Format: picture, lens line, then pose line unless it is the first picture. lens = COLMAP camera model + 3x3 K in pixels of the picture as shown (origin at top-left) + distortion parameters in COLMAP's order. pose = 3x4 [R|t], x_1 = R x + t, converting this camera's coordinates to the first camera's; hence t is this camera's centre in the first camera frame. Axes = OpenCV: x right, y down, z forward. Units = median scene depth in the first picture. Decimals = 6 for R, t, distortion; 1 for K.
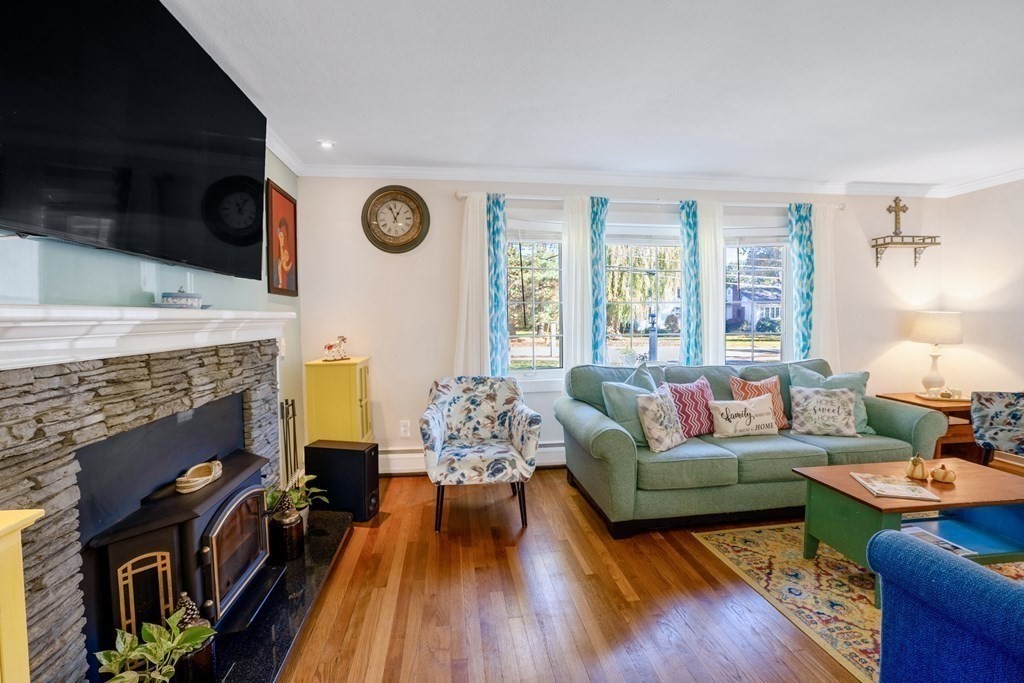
lens RADIAL K [[470.5, 0, 512.0], [0, 470.5, 341.5], [0, 0, 1]] dist [-0.022627, 0.000892]
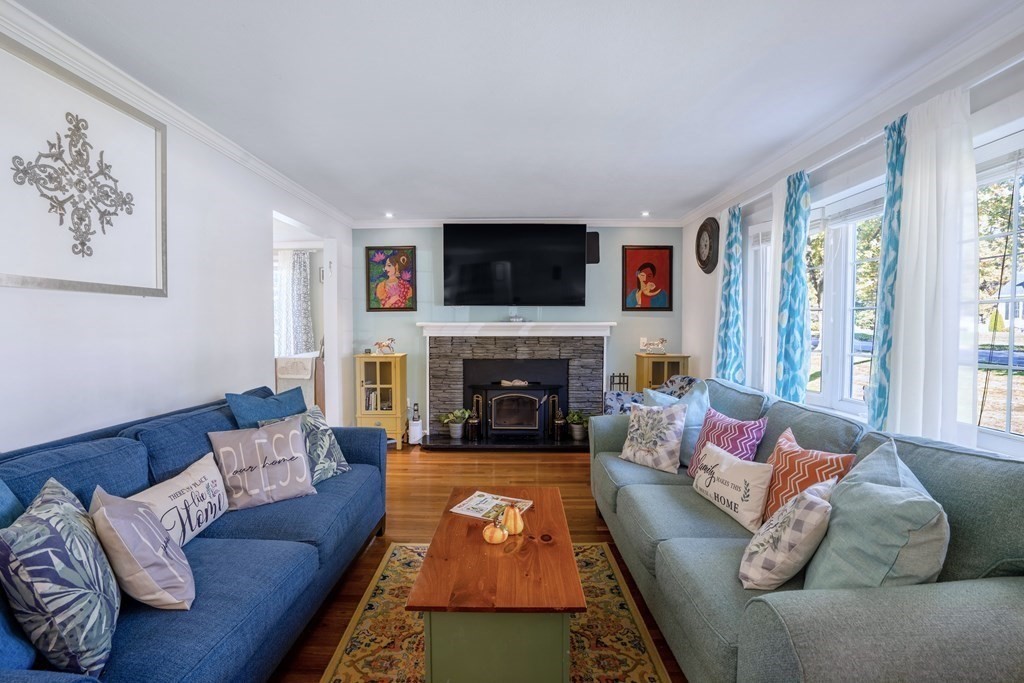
lens RADIAL K [[470.5, 0, 512.0], [0, 470.5, 341.5], [0, 0, 1]] dist [-0.022627, 0.000892]
pose [[-0.133457, 0.046463, -0.989965, 1.659503], [-0.050771, 0.997268, 0.053650, -0.082479], [0.989753, 0.057421, -0.130733, 1.075915]]
